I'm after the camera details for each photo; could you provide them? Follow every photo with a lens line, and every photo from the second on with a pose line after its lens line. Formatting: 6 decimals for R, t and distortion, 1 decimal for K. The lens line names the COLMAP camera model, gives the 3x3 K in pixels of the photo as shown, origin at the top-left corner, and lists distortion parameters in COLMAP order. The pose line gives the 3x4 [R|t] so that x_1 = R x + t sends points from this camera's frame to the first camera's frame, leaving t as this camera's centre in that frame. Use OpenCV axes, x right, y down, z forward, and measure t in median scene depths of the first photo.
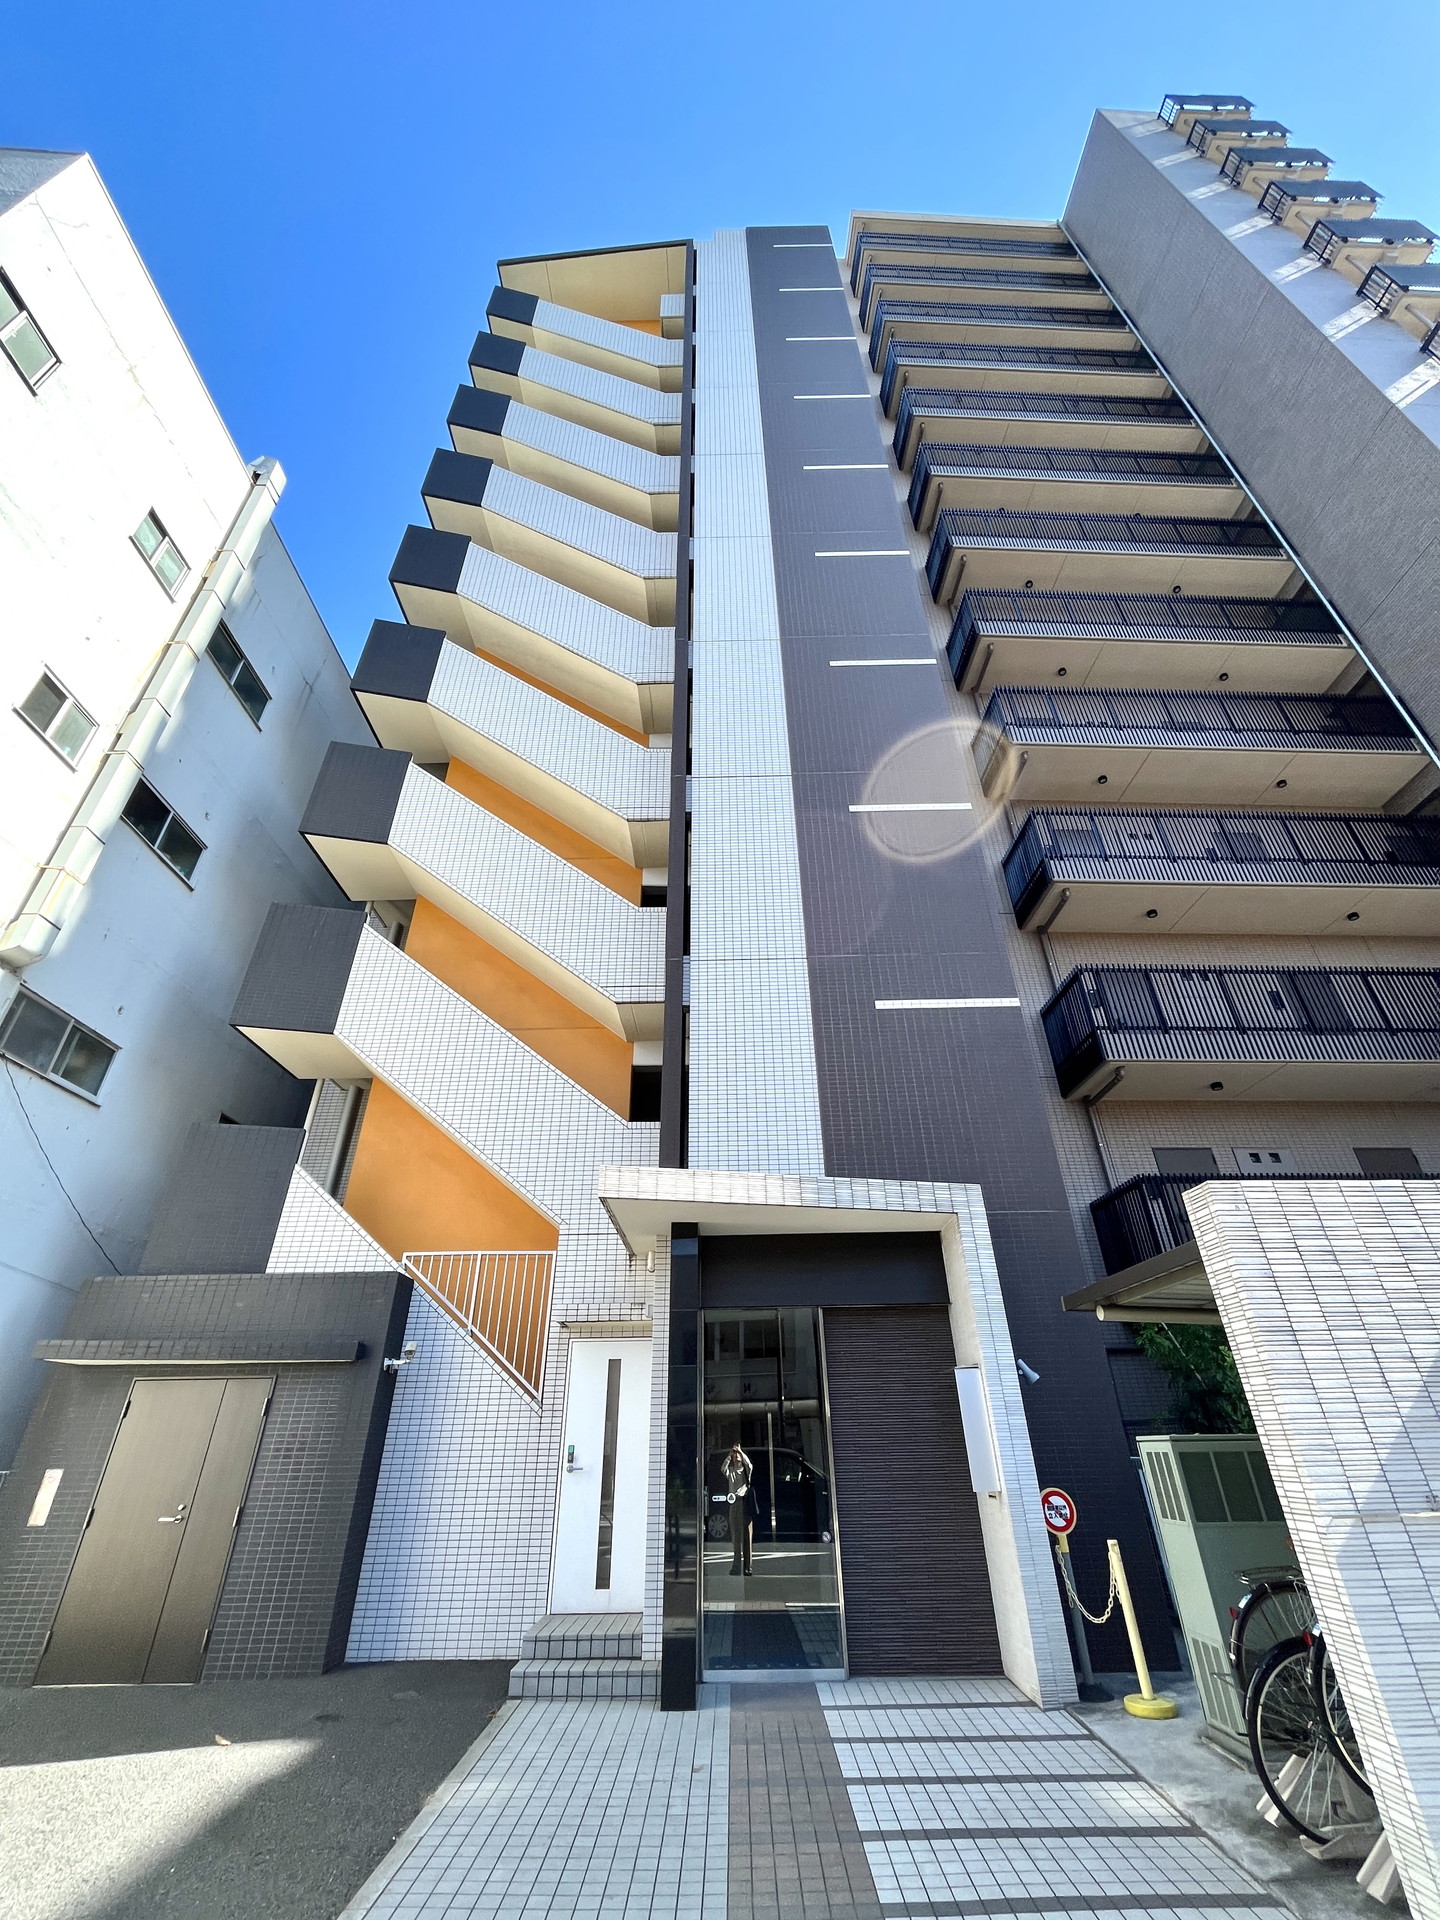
lens RADIAL K [[785.5, 0, 720.0], [0, 785.5, 960.0], [0, 0, 1]] dist [-0.002293, -0.000073]
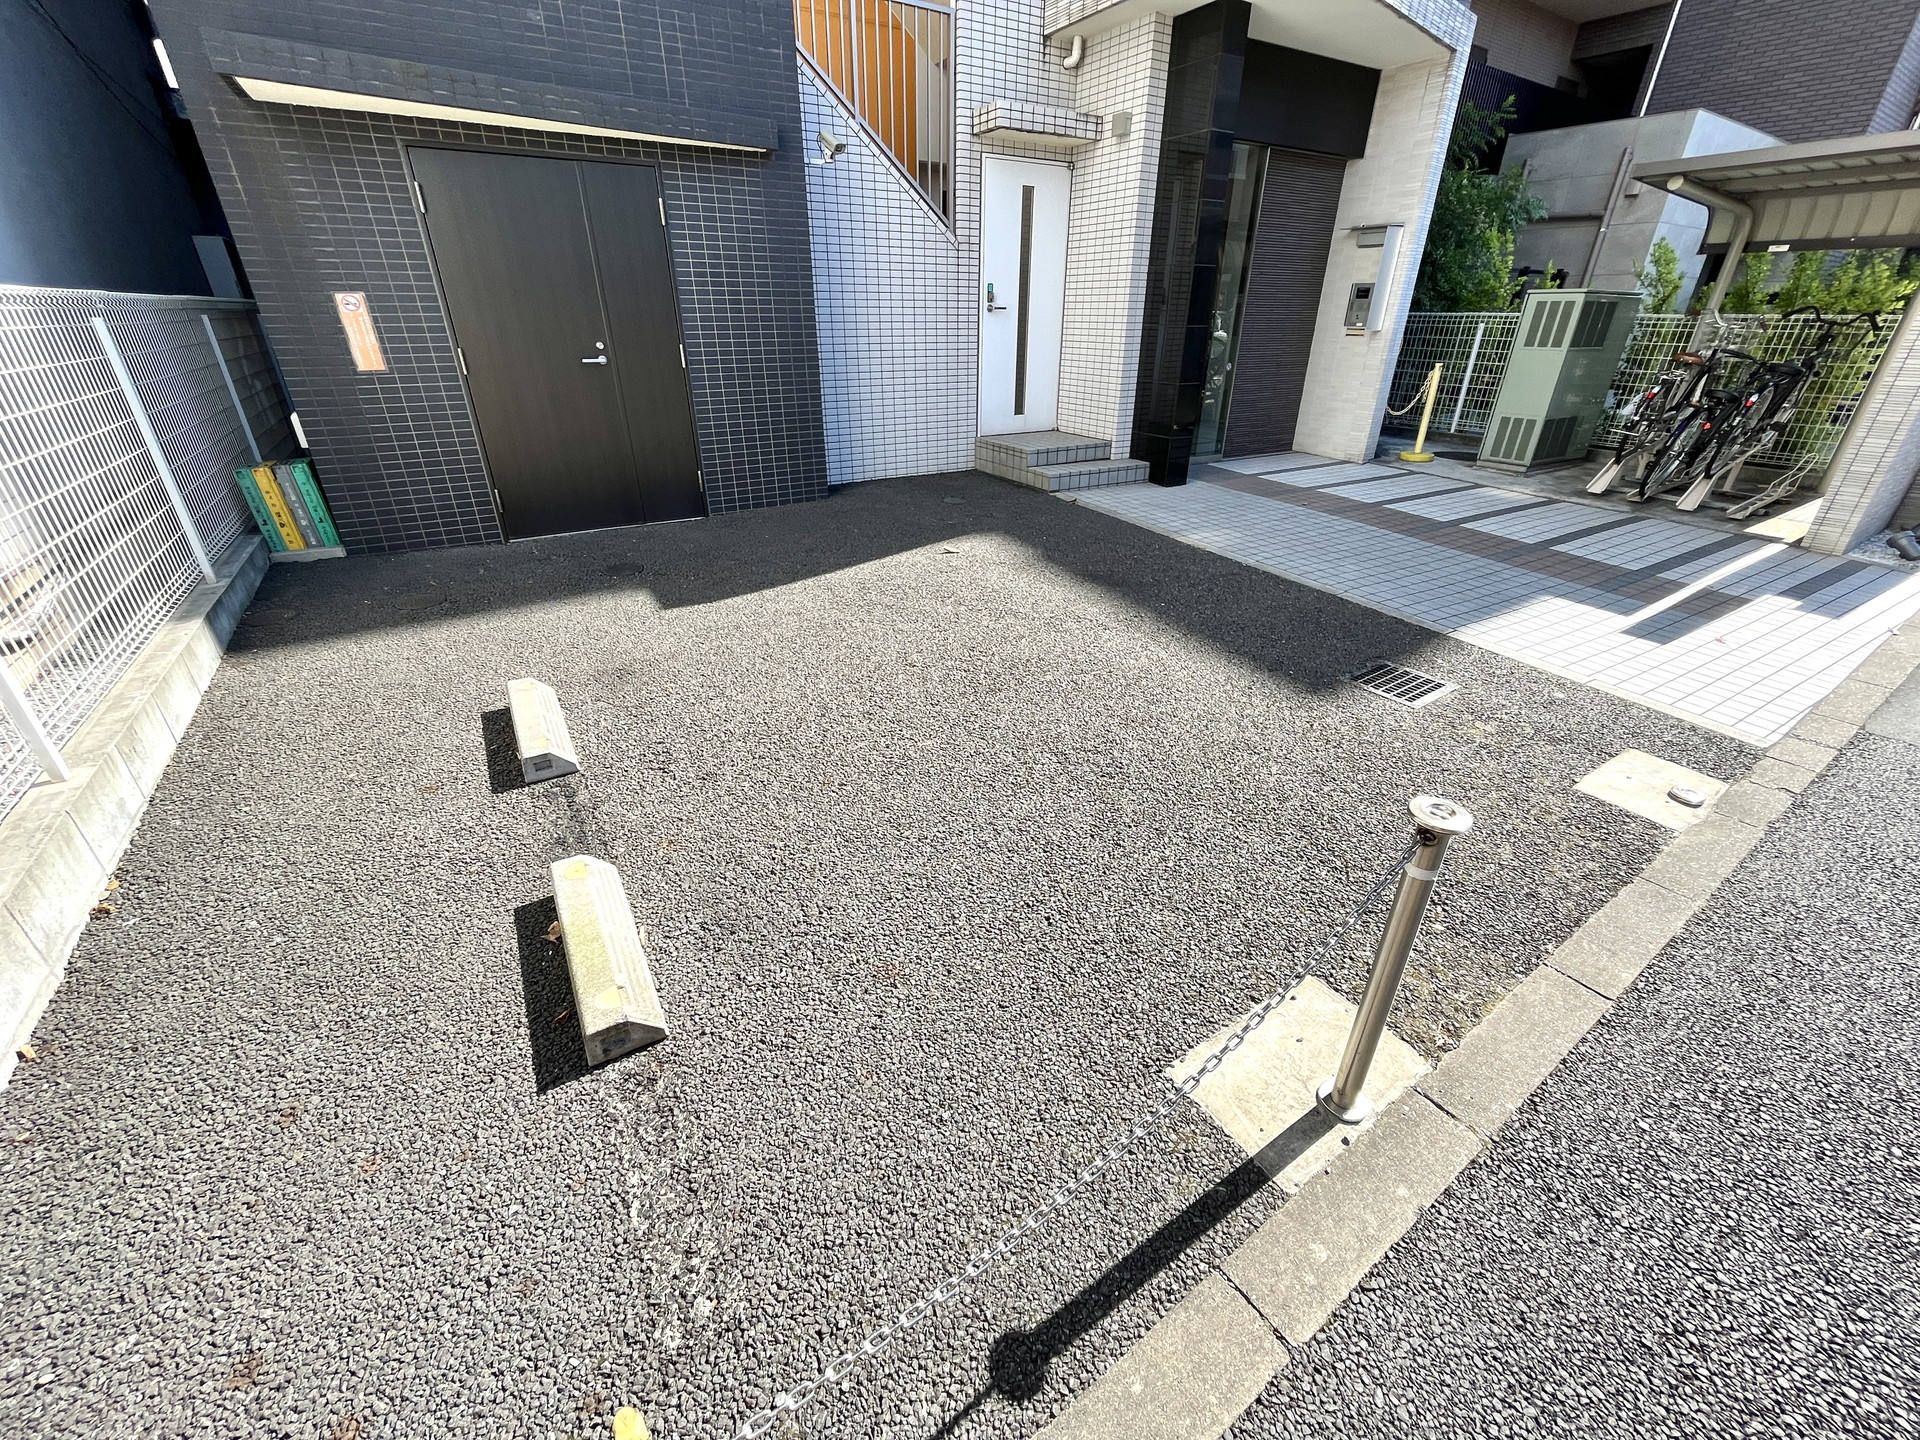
lens RADIAL K [[785.5, 0, 961.5], [0, 785.5, 718.8], [0, 0, 1]] dist [-0.002293, -0.000073]
pose [[0.844764, -0.230080, 0.483153, -0.720630], [-0.295466, 0.552228, 0.779579, 0.184084], [-0.446176, -0.801316, 0.398522, 0.231174]]
